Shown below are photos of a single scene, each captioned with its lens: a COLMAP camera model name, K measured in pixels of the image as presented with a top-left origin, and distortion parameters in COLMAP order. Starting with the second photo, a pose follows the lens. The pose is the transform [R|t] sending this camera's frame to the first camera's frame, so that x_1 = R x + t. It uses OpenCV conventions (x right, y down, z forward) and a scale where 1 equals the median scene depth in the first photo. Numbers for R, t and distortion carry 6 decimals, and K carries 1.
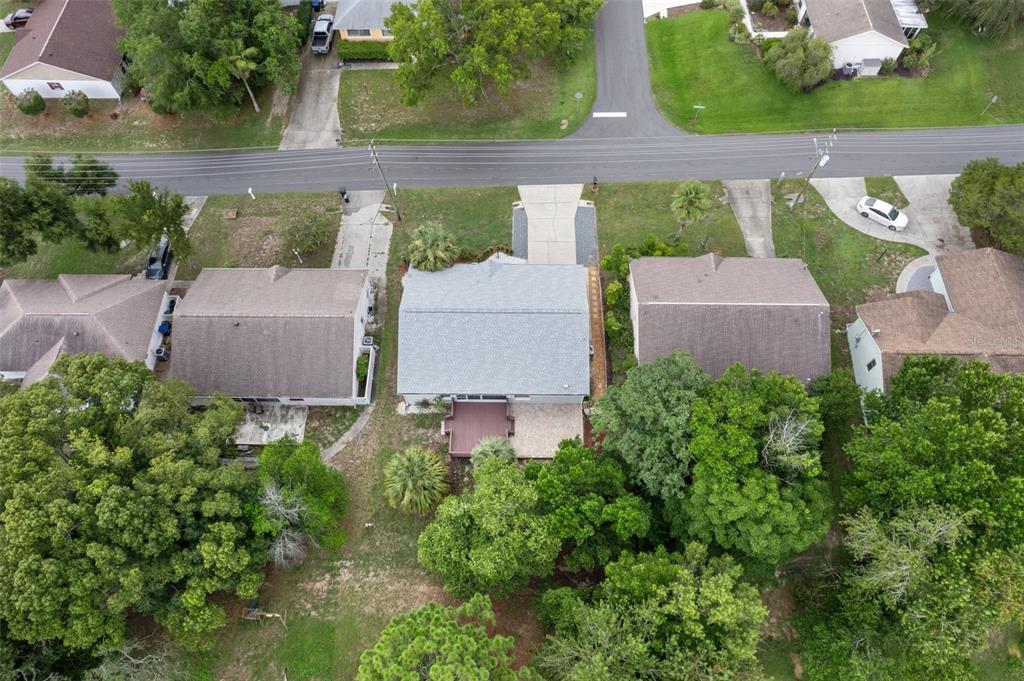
lens RADIAL K [[655.4, 0, 516.6], [0, 655.4, 343.0], [0, 0, 1]] dist [-0.085505, 0.075273]
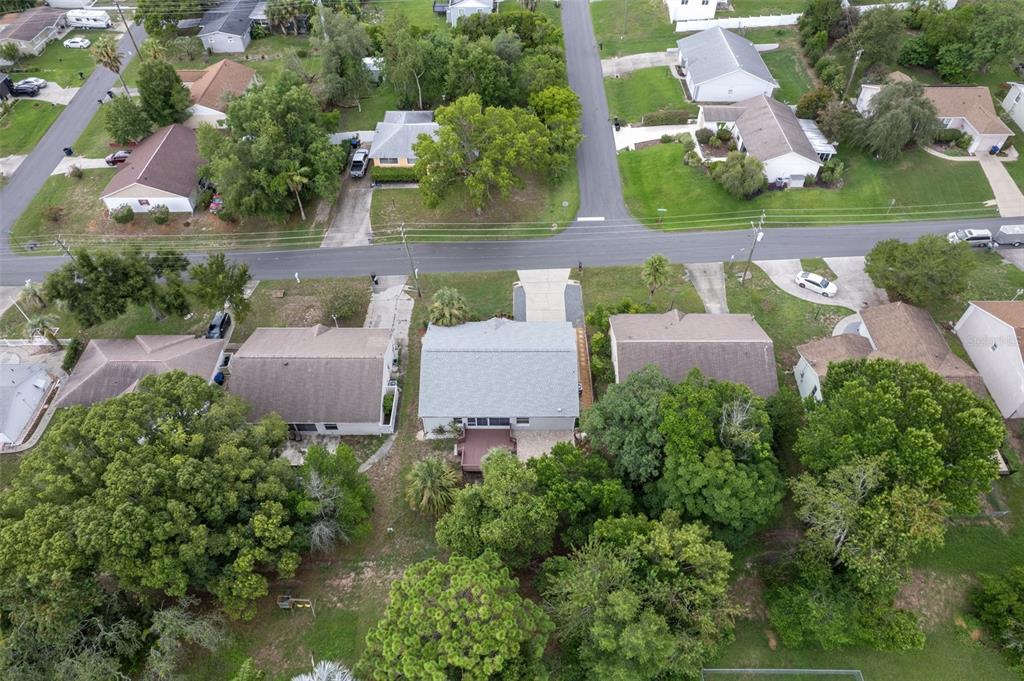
lens RADIAL K [[655.4, 0, 516.6], [0, 655.4, 343.0], [0, 0, 1]] dist [-0.085505, 0.075273]
pose [[0.999955, -0.008018, 0.005142, -0.007496], [0.009042, 0.968782, -0.247749, 0.224129], [-0.002995, 0.247785, 0.968811, -0.175208]]
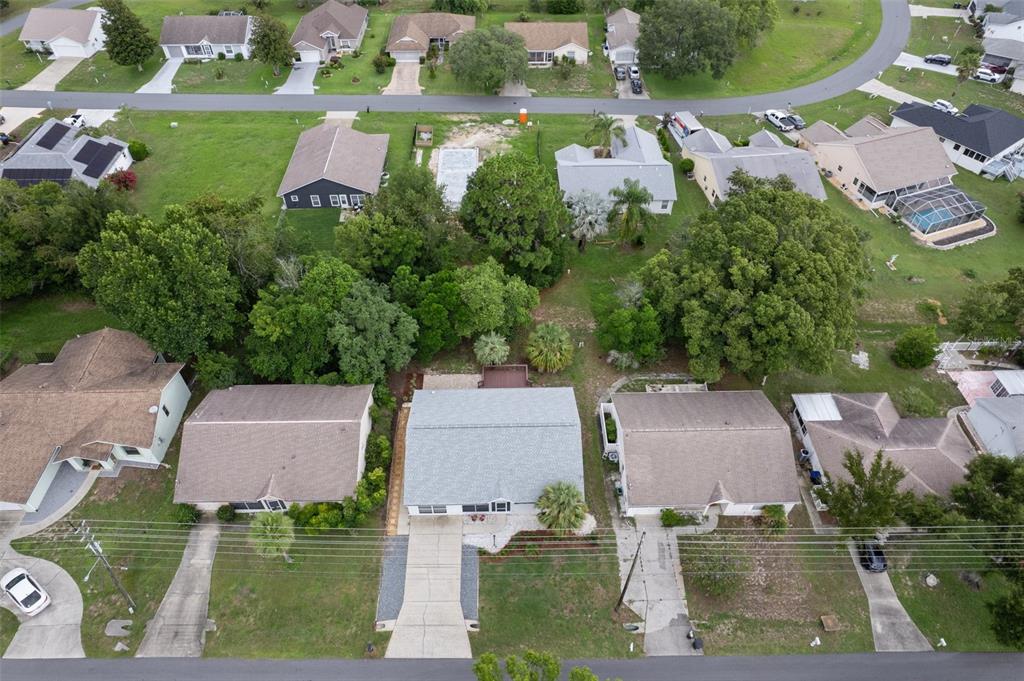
lens RADIAL K [[656.0, 0, 515.9], [0, 656.0, 339.9], [0, 0, 1]] dist [-0.054018, 0.003020]
pose [[-0.999467, 0.013368, -0.029777, -0.037652], [-0.032538, -0.336126, 0.941255, -0.958783], [0.002573, 0.941722, 0.336382, 0.461331]]
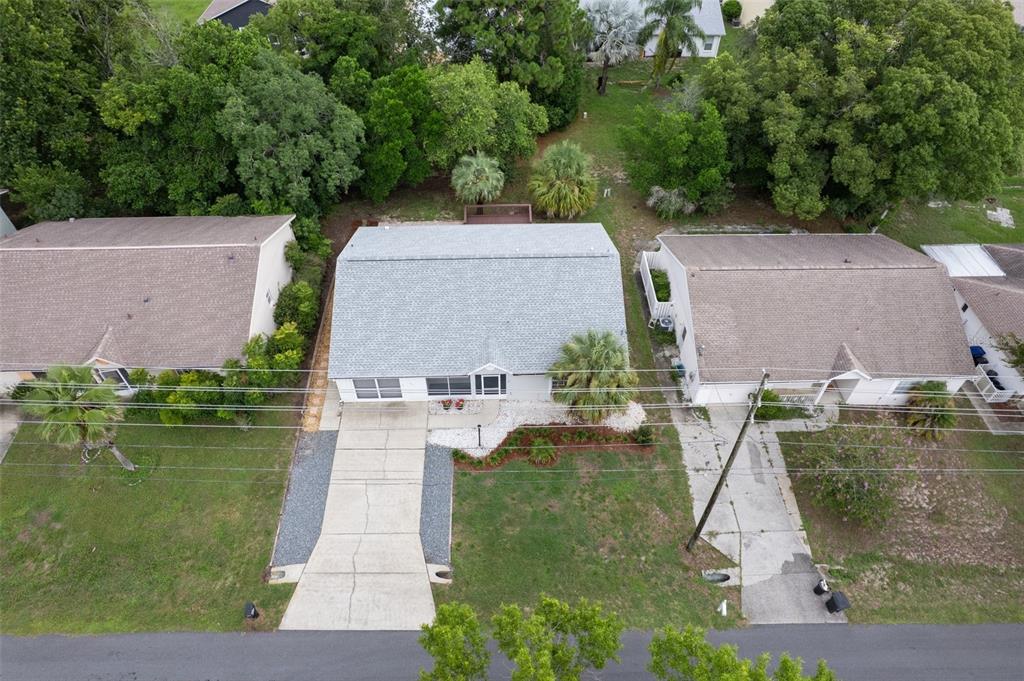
lens RADIAL K [[655.4, 0, 516.6], [0, 655.4, 343.0], [0, 0, 1]] dist [-0.085505, 0.075273]
pose [[-0.999209, 0.017782, -0.035569, -0.044300], [-0.039491, -0.338702, 0.940065, -0.661862], [0.004668, 0.940726, 0.339136, 0.794677]]
